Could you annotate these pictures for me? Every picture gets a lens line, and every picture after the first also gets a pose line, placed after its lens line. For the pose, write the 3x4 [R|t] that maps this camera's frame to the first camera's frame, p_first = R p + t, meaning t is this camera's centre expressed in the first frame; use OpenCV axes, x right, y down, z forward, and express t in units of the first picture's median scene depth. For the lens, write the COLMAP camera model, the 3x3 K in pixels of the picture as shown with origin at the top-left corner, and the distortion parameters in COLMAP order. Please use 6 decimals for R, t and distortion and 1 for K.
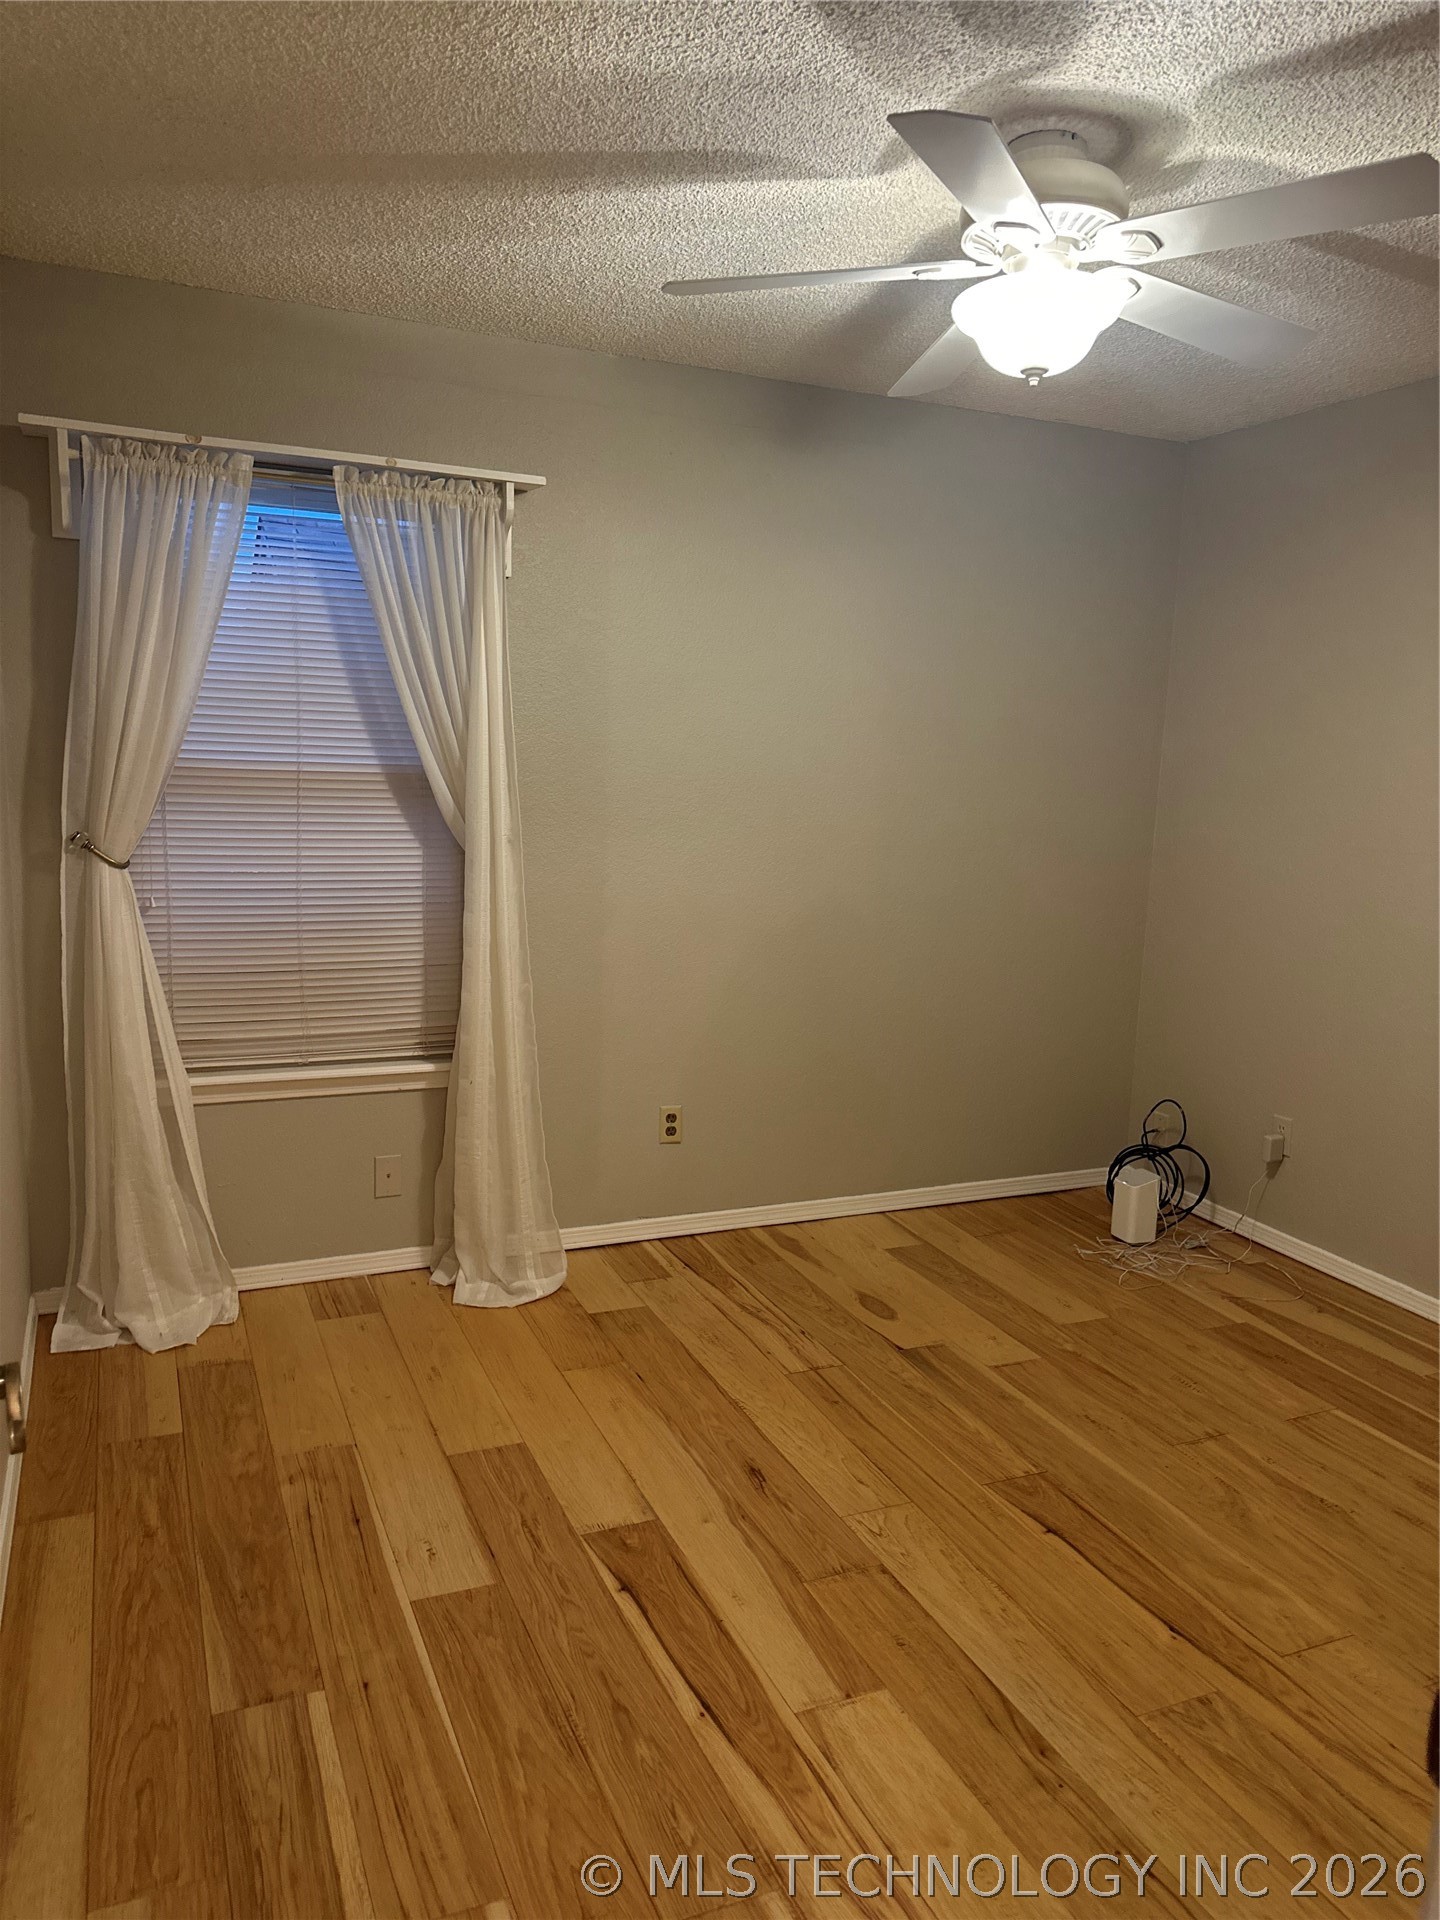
lens RADIAL K [[1363.5, 0, 723.7], [0, 1363.5, 948.8], [0, 0, 1]] dist [0.046209, -0.062704]
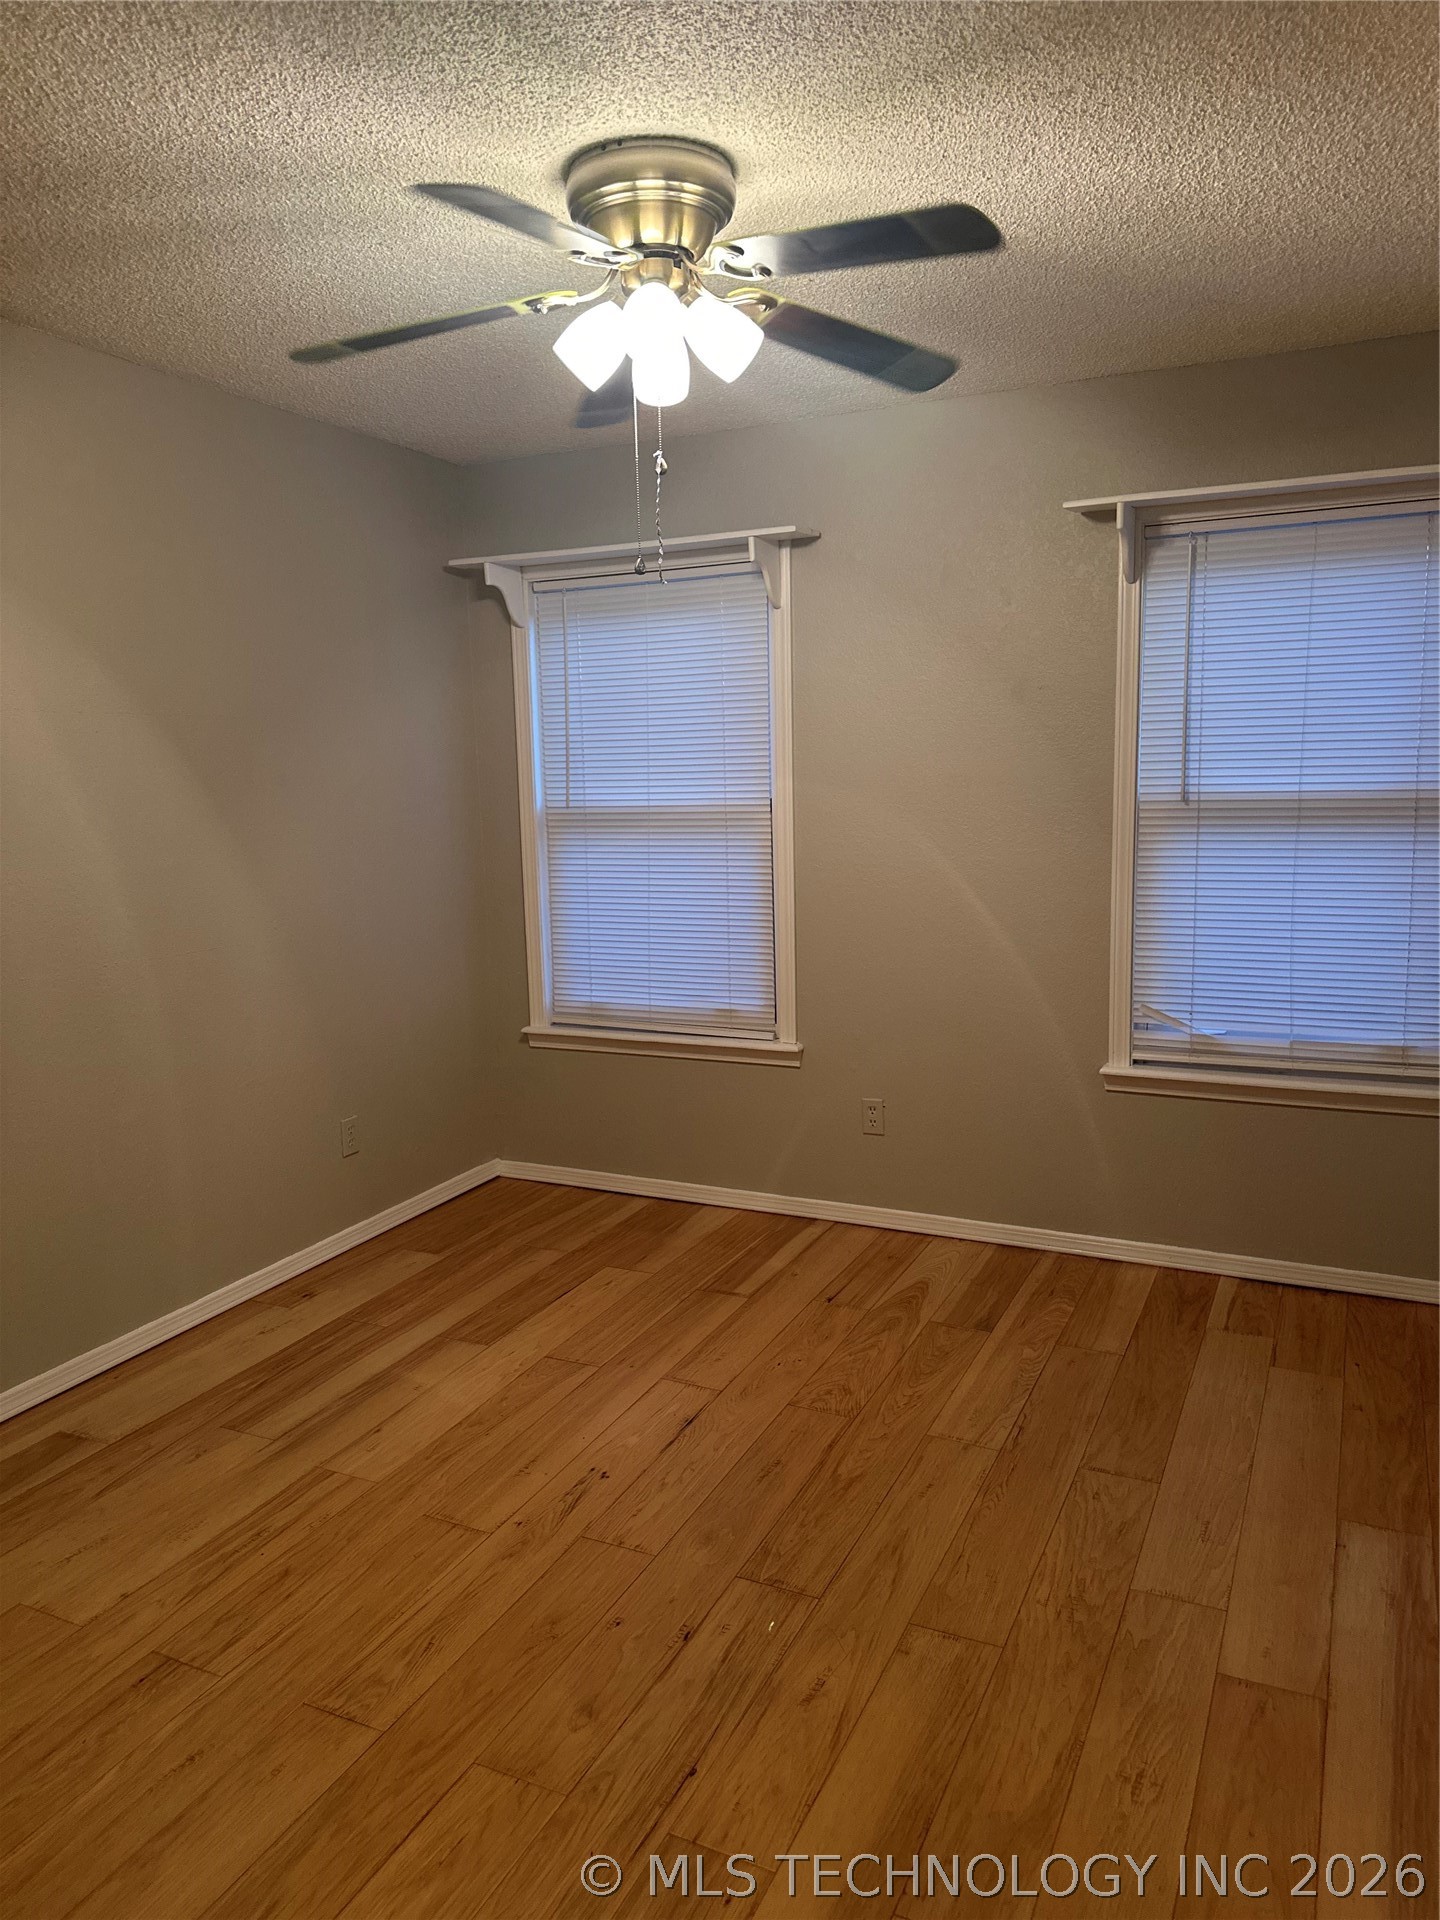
lens RADIAL K [[1363.5, 0, 723.7], [0, 1363.5, 948.8], [0, 0, 1]] dist [0.046209, -0.062704]
pose [[0.648090, 0.065928, -0.758705, 0.653300], [-0.058093, 0.997623, 0.037066, -0.027915], [0.759345, 0.020053, 0.650379, 0.246812]]
